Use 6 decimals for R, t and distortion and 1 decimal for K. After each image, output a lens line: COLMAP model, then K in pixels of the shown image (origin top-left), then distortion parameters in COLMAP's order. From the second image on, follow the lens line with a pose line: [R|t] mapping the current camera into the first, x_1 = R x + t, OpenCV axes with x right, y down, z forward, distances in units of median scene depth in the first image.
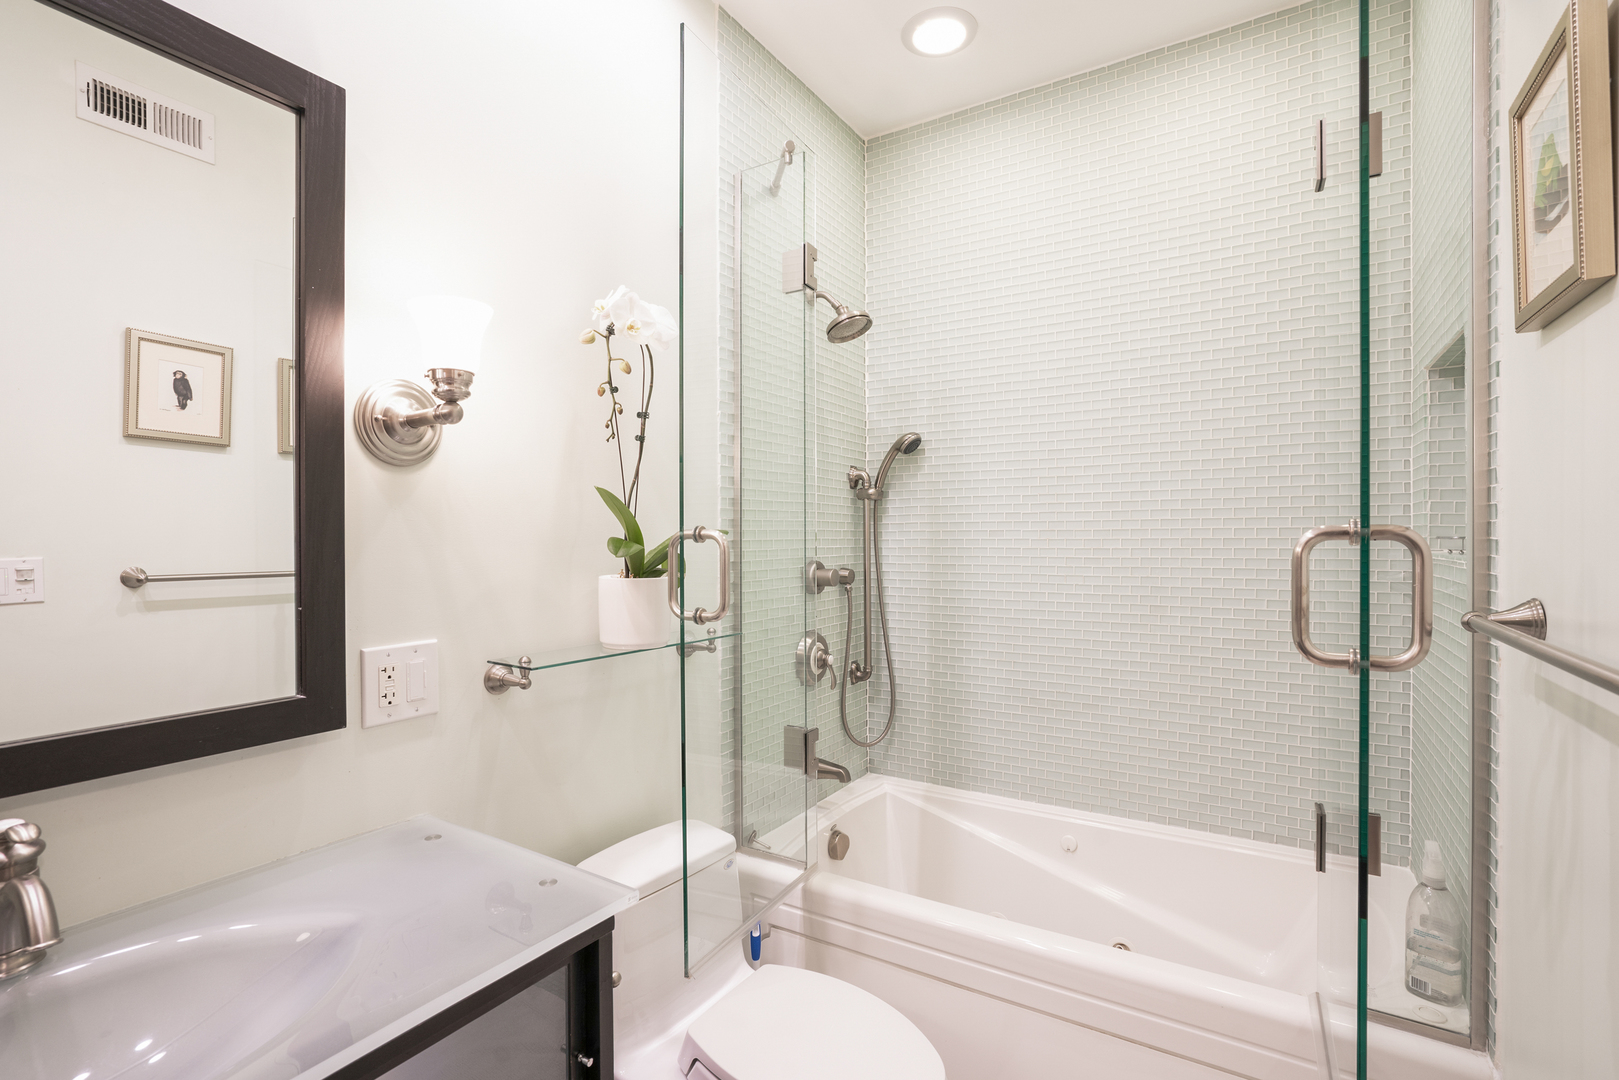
lens RADIAL K [[750.6, 0, 809.5], [0, 750.6, 540.0], [0, 0, 1]] dist [-0.050712, 0.017926]
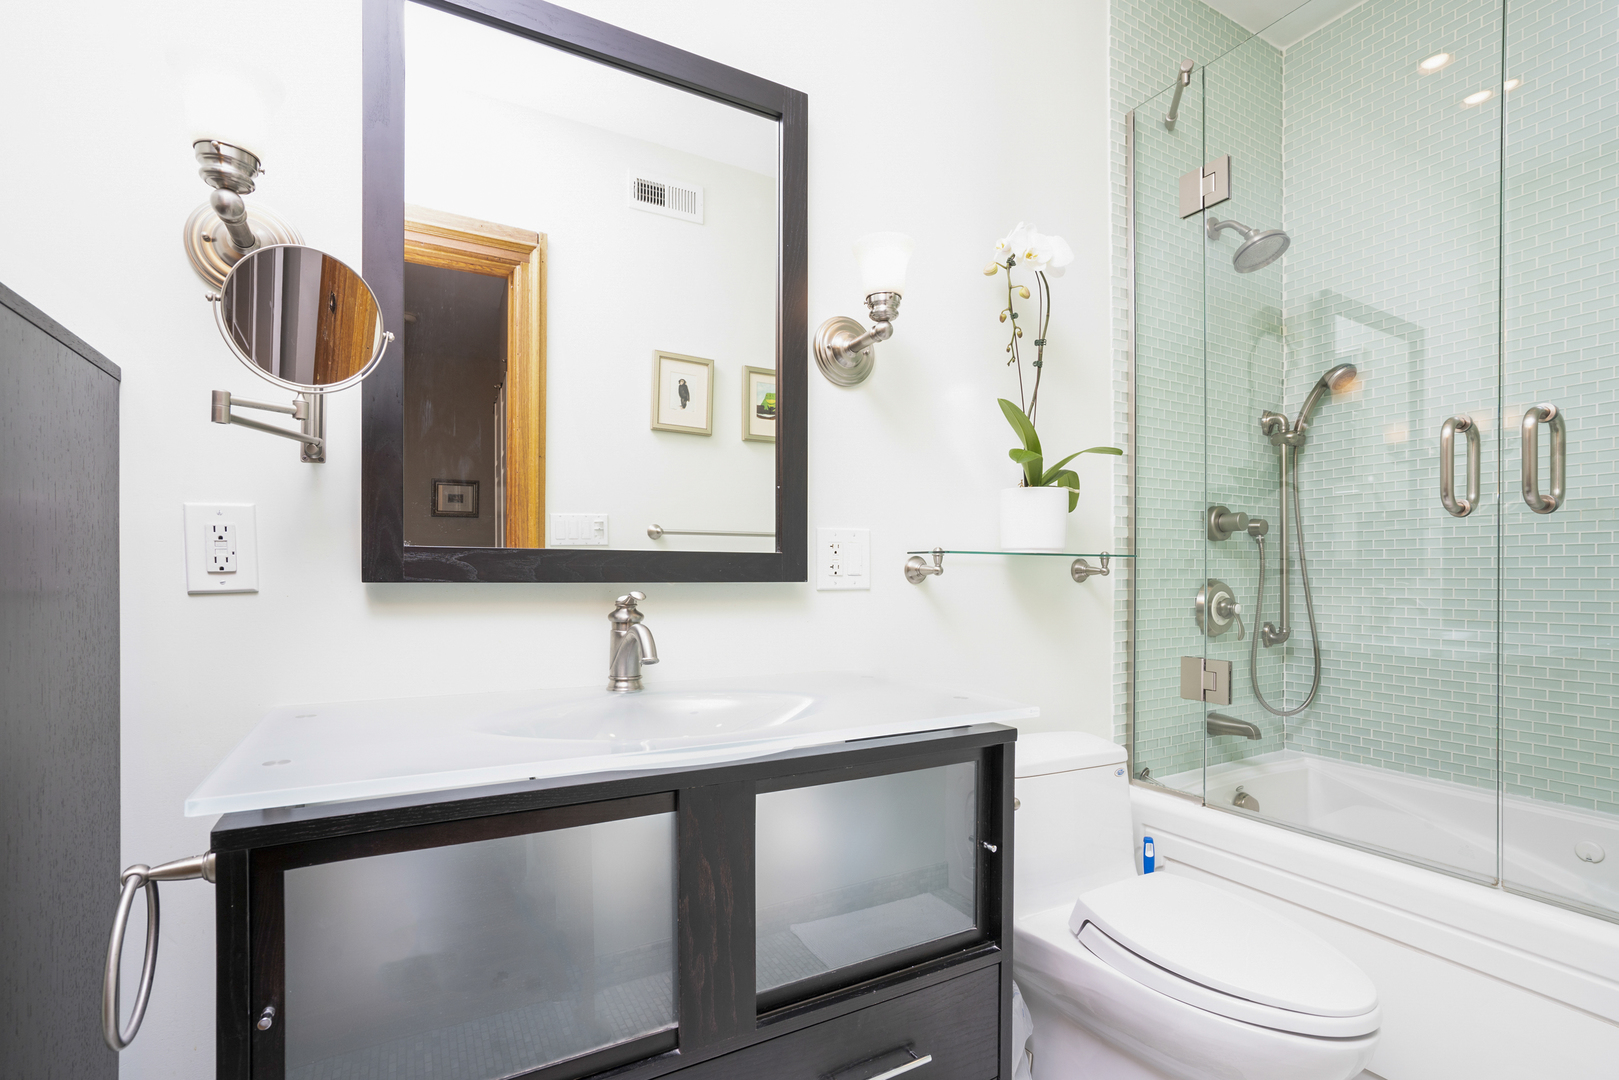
lens RADIAL K [[717.2, 0, 809.5], [0, 717.2, 540.0], [0, 0, 1]] dist [-0.057721, 0.038661]
pose [[0.868327, 0.002954, -0.495983, 0.000036], [-0.004860, 0.999985, -0.002552, 0.095142], [0.495968, 0.004627, 0.868329, -0.049380]]
